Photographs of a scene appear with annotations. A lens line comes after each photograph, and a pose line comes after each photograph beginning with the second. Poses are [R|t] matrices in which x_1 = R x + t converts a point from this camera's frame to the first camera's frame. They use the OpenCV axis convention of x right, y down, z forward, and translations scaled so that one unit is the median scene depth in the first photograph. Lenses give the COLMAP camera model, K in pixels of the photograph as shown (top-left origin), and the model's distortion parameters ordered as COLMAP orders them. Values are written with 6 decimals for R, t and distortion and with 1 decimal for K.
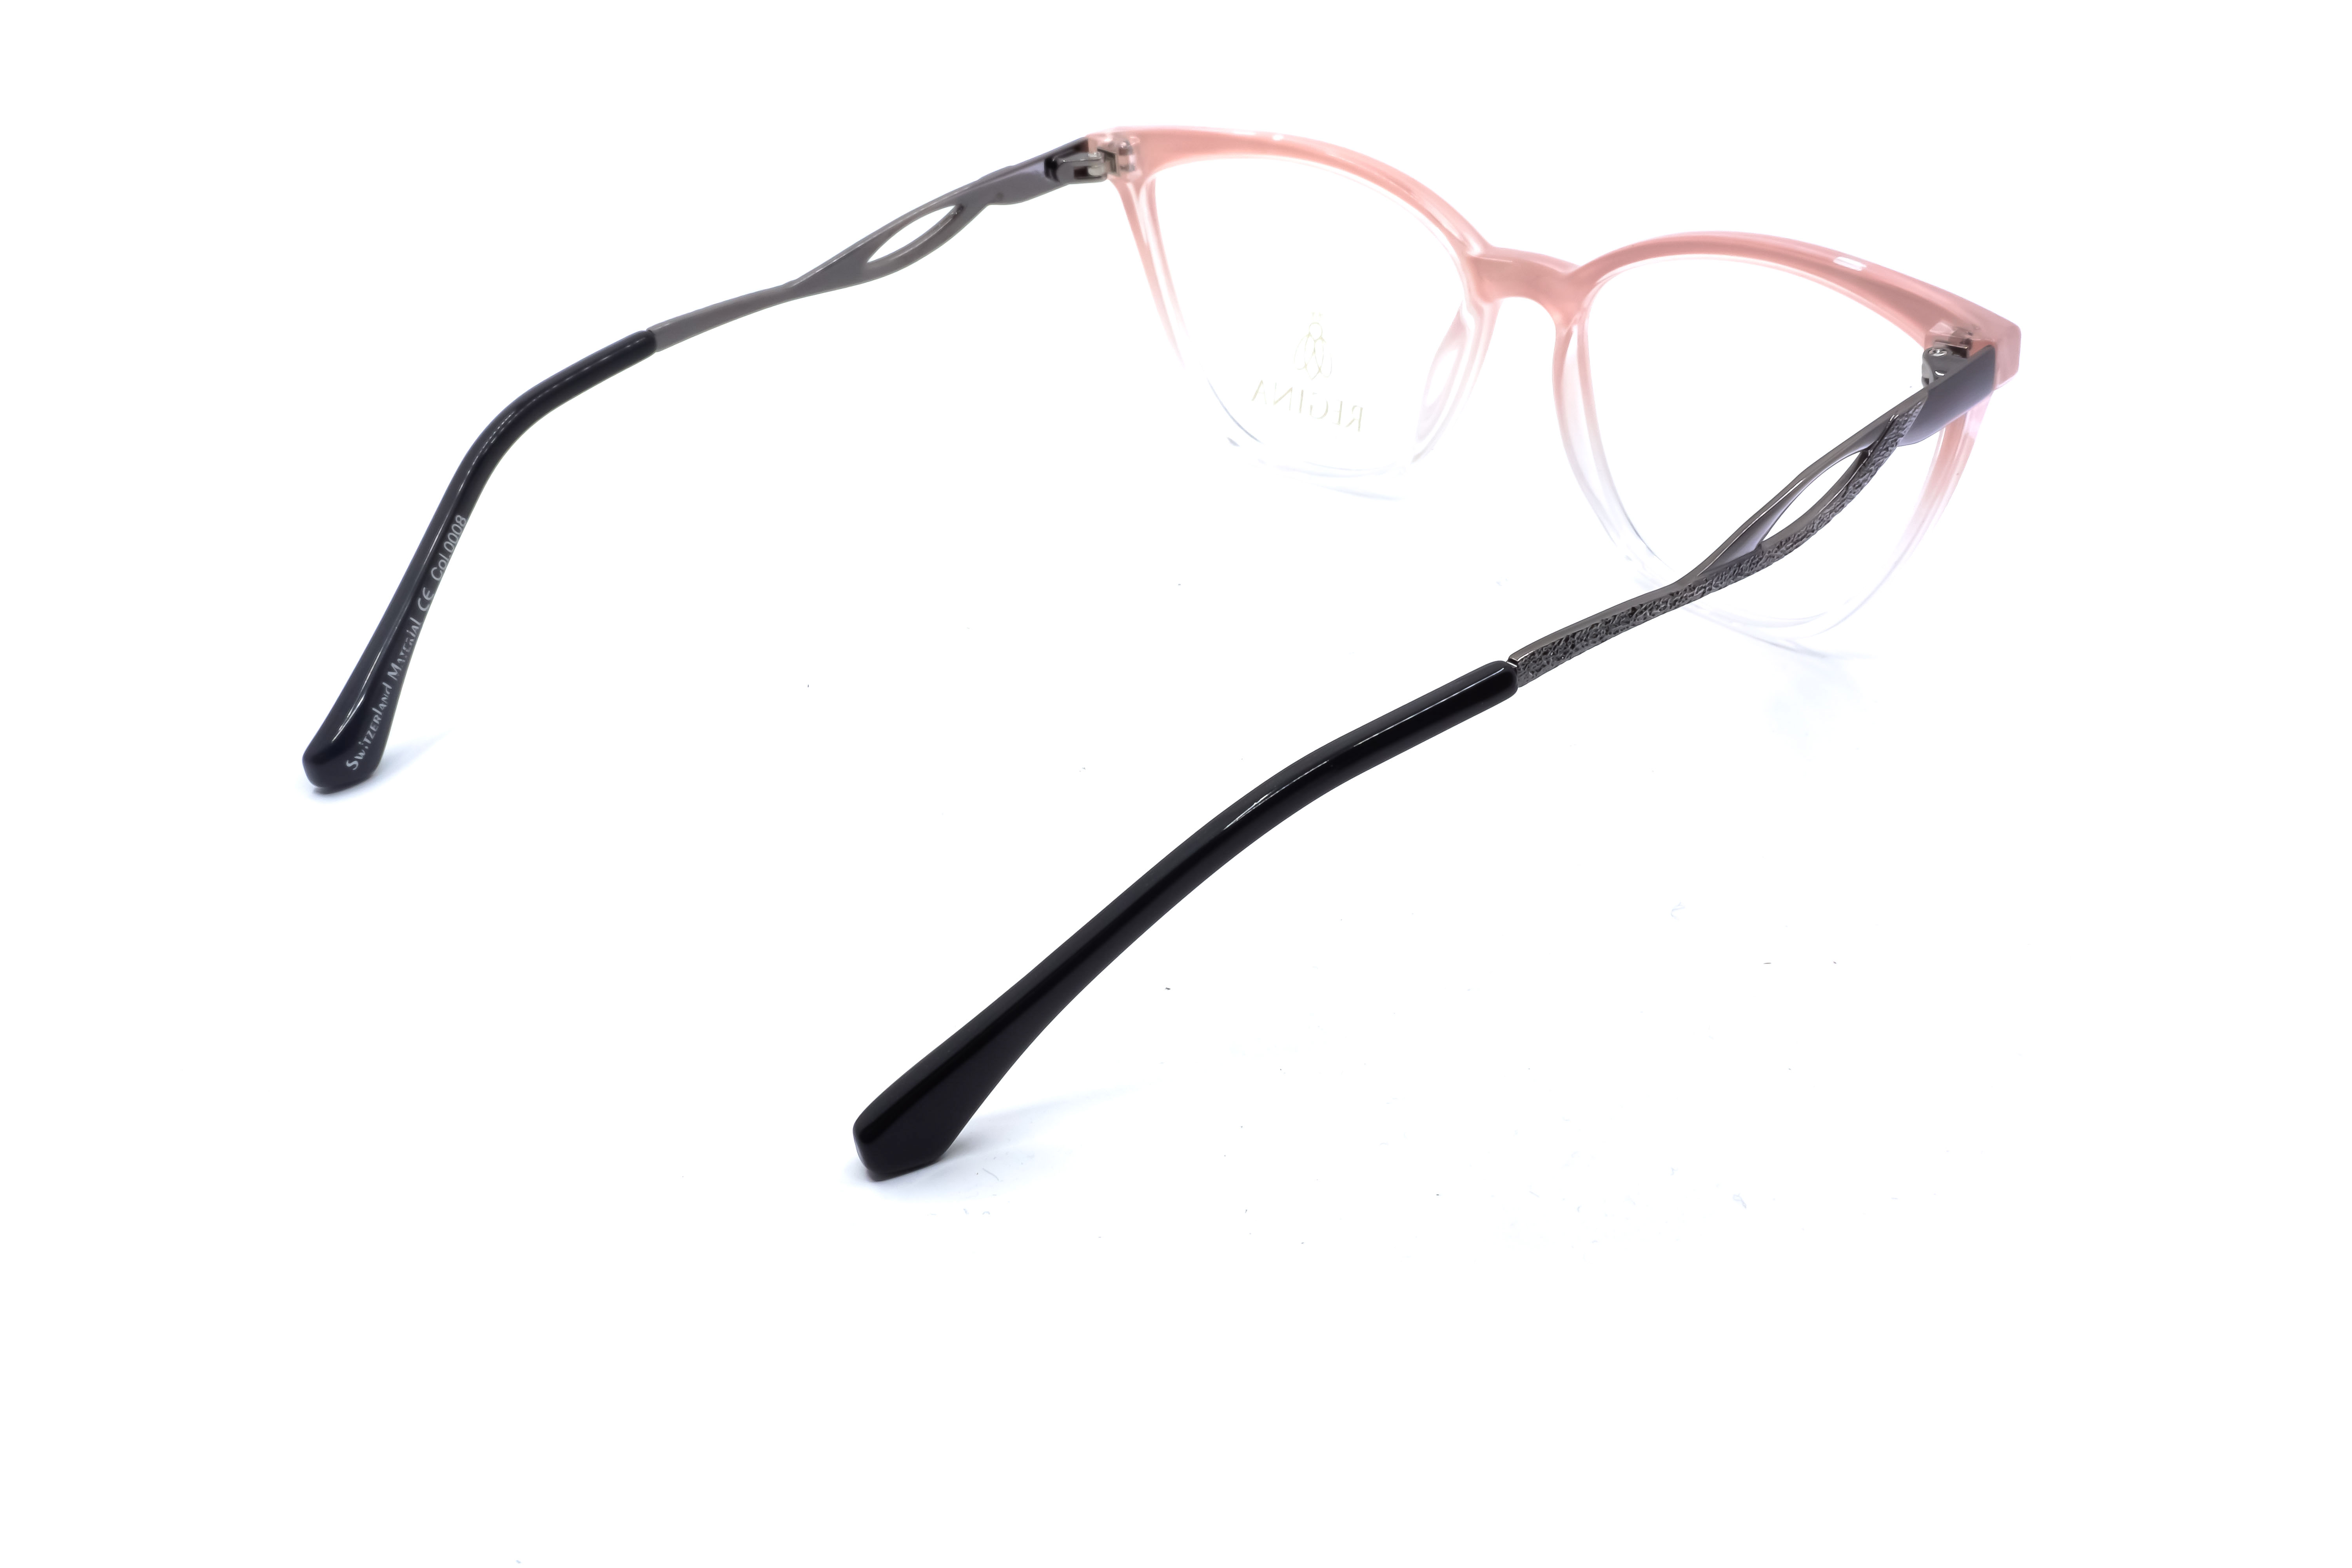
lens RADIAL K [[2274.6, 0, 1176.0], [0, 2274.6, 784.0], [0, 0, 1]] dist [0.005181, -0.000305]
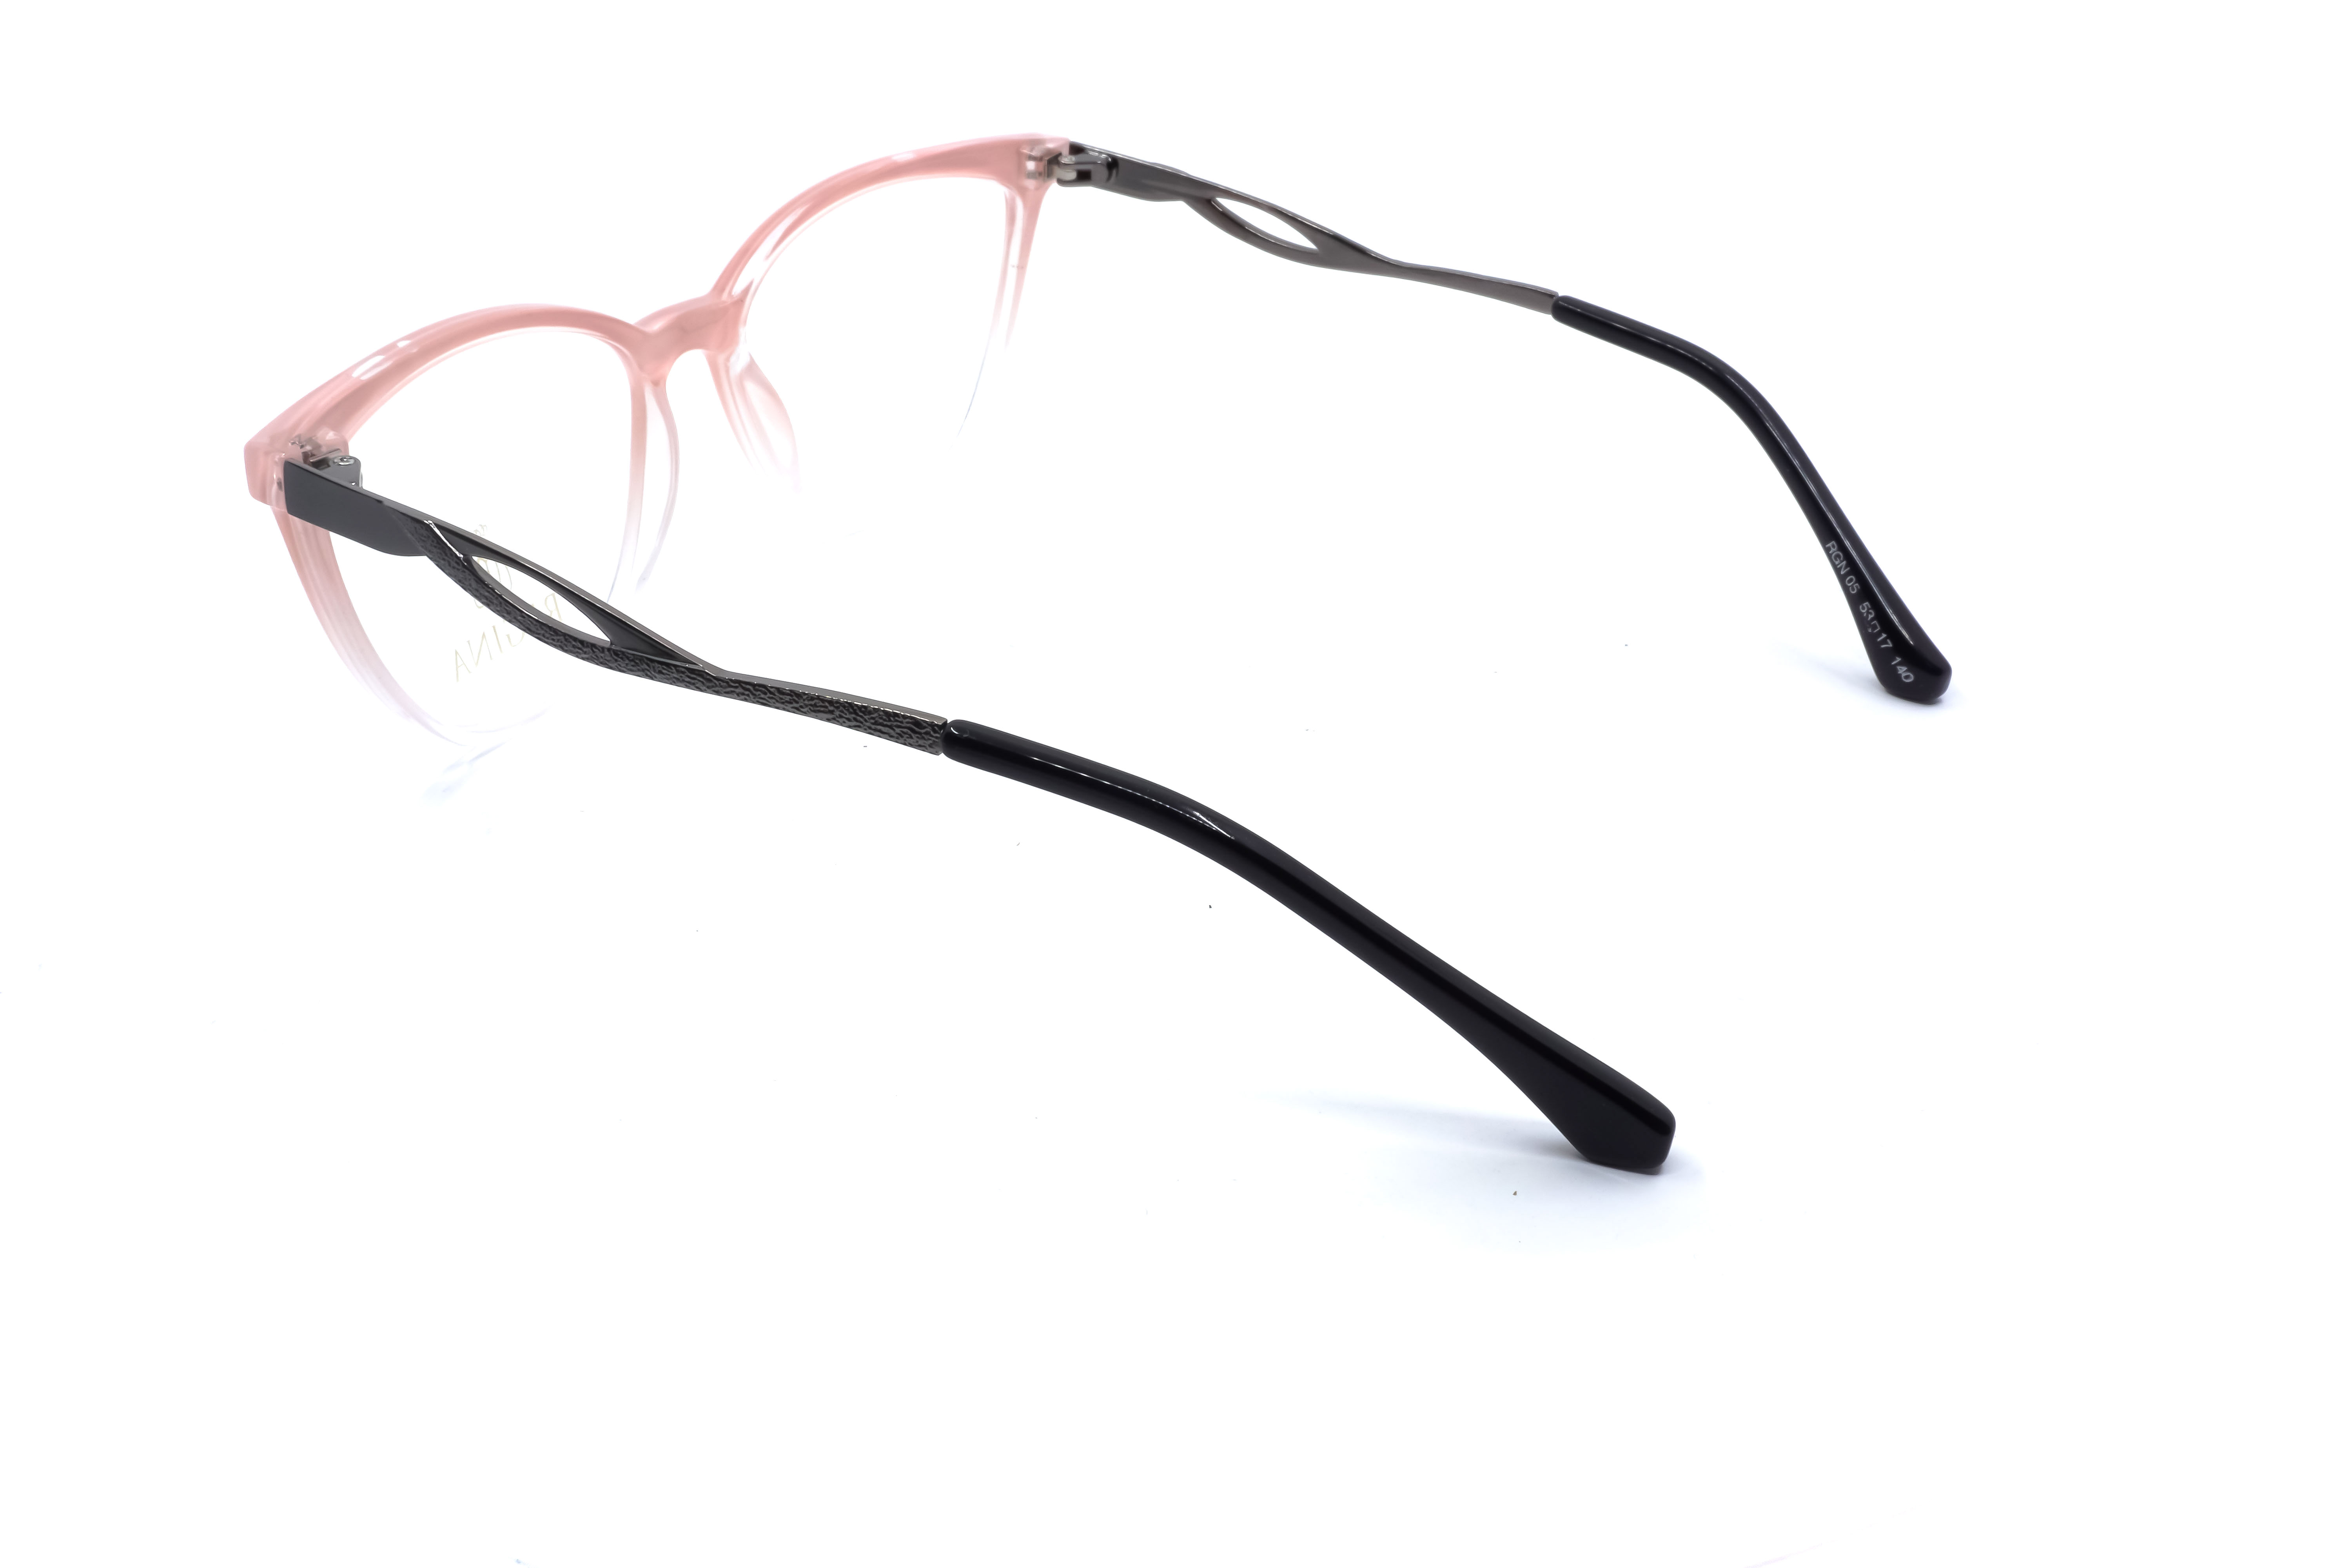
lens RADIAL K [[2274.6, 0, 1176.0], [0, 2274.6, 784.0], [0, 0, 1]] dist [0.005181, -0.000305]
pose [[-0.262574, -0.455896, 0.850420, -0.804154], [0.485908, 0.698964, 0.524731, -0.492506], [-0.833635, 0.551007, 0.037993, 0.898024]]
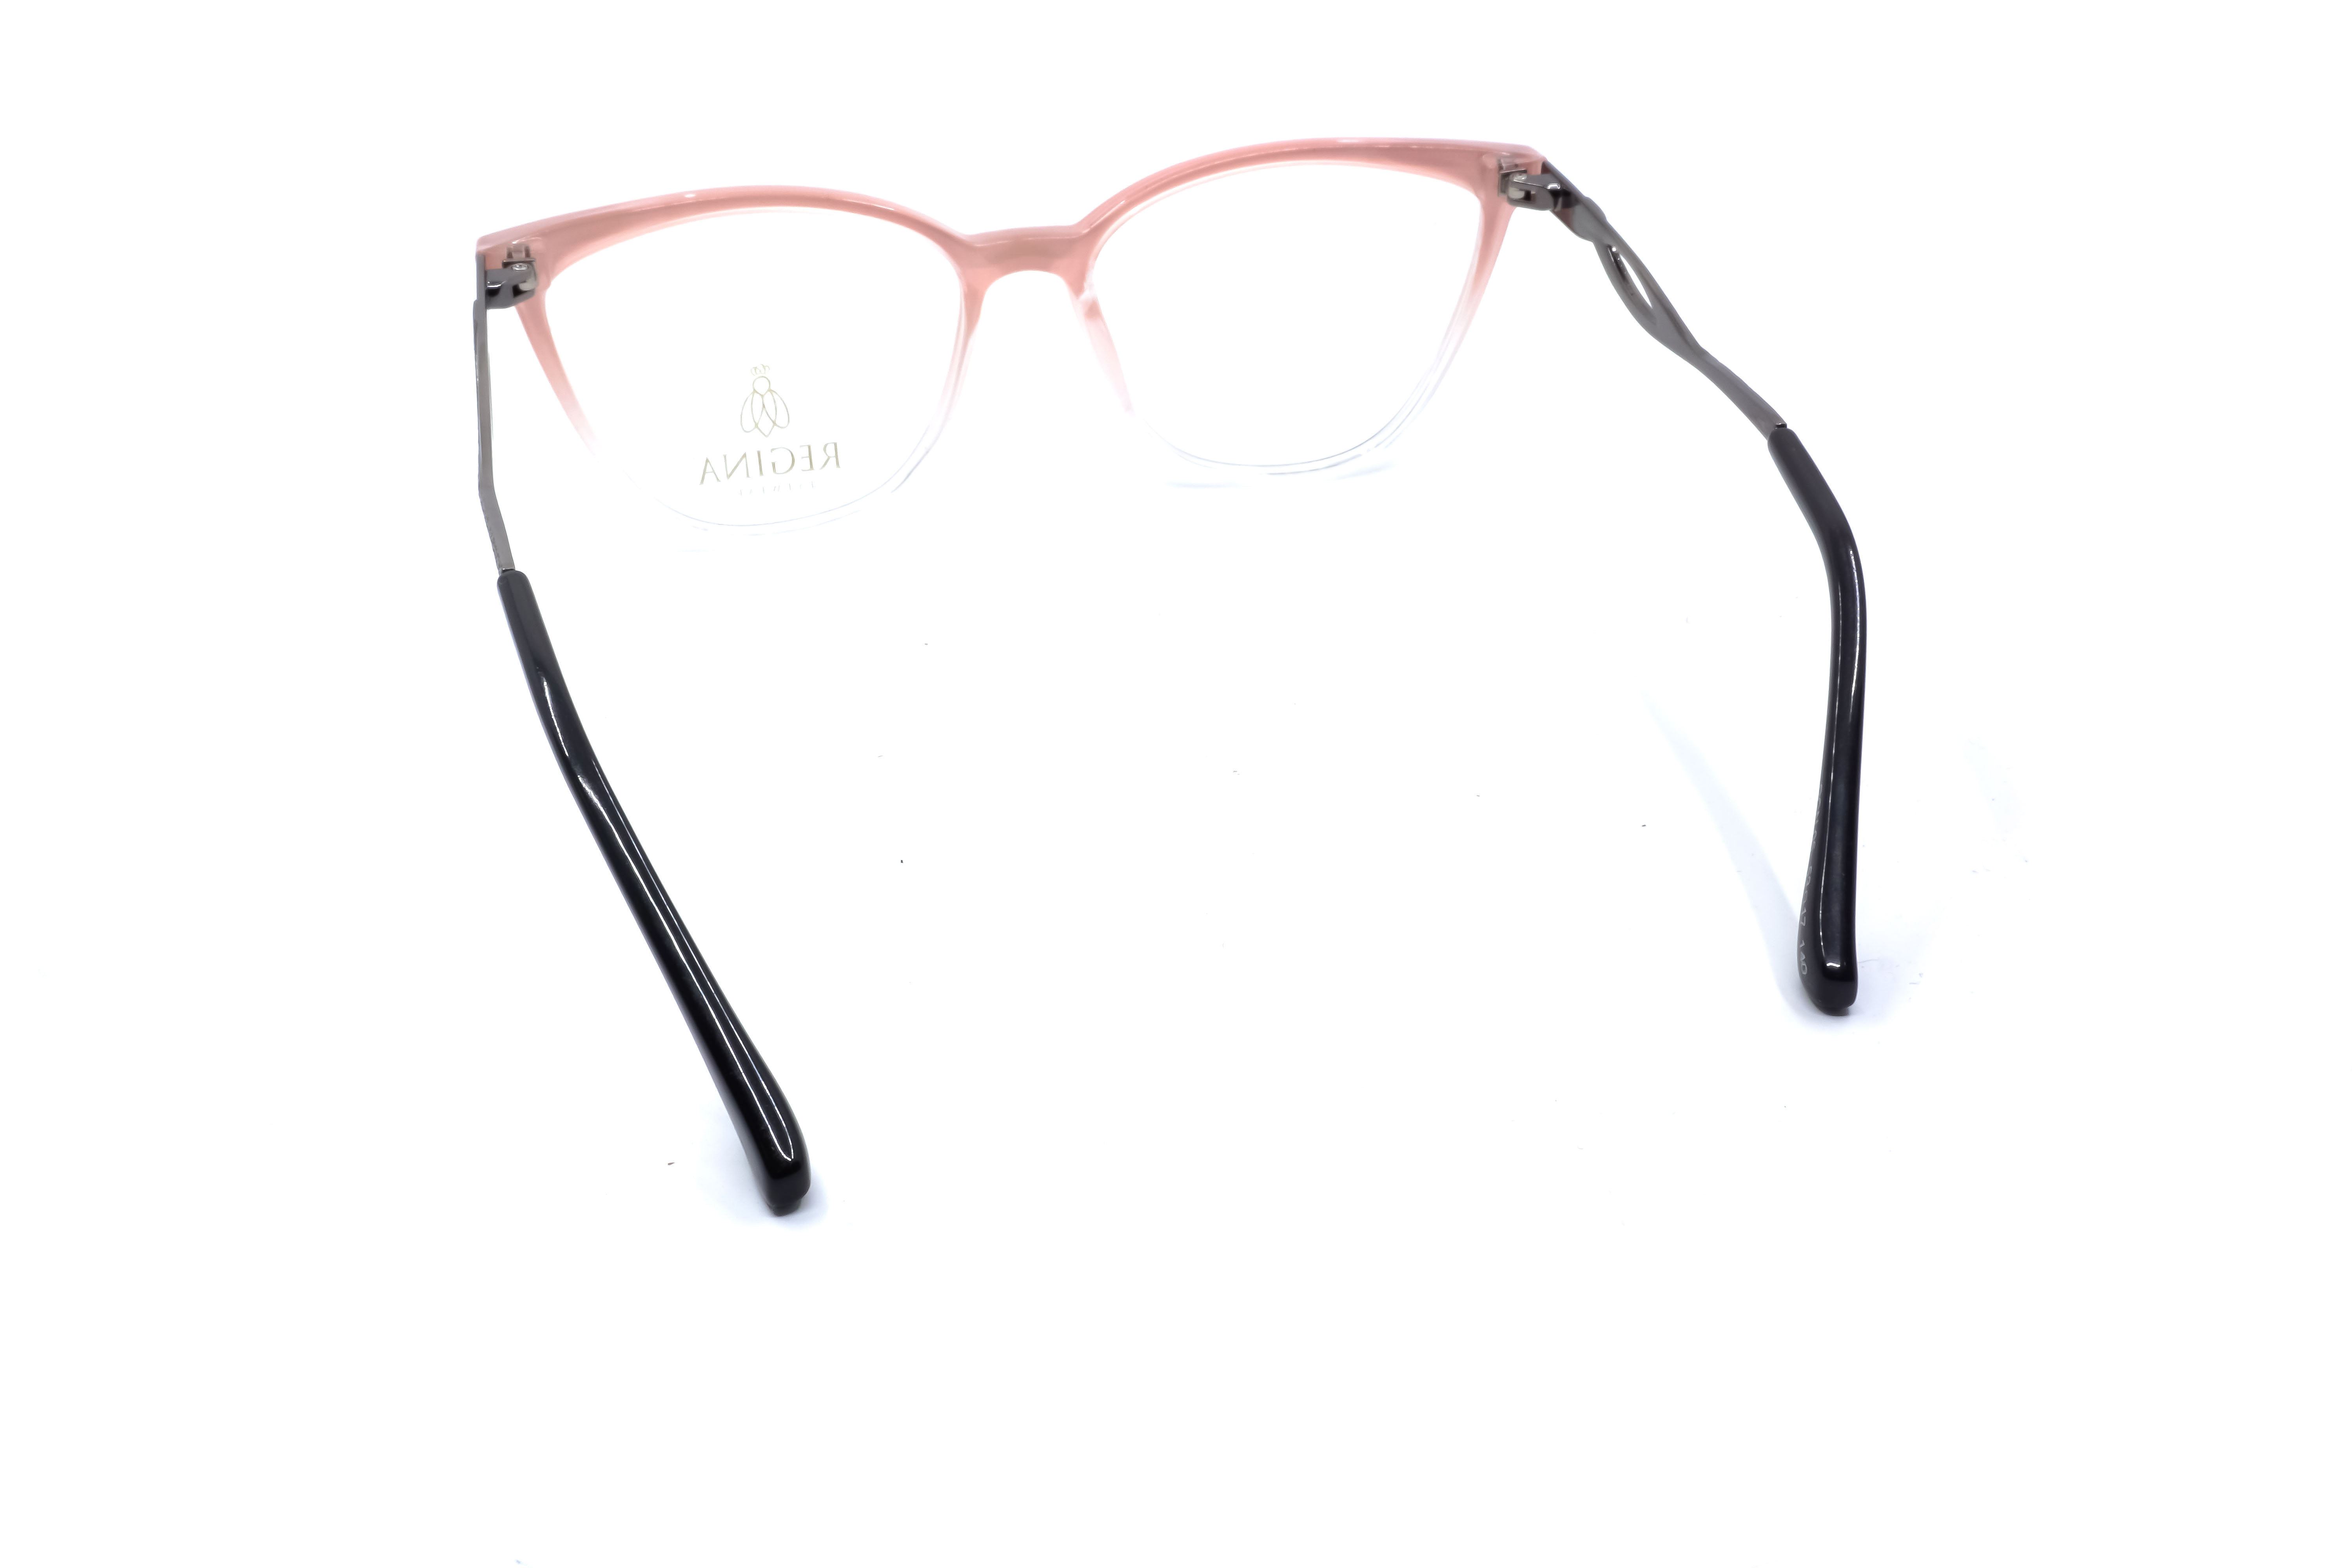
lens RADIAL K [[2292.4, 0, 1176.0], [0, 2292.4, 784.0], [0, 0, 1]] dist [0.005974, -0.005415]
pose [[0.495895, -0.416488, 0.761988, -0.721865], [0.430828, 0.879869, 0.200541, -0.188383], [-0.753973, 0.228839, 0.615758, 0.352015]]
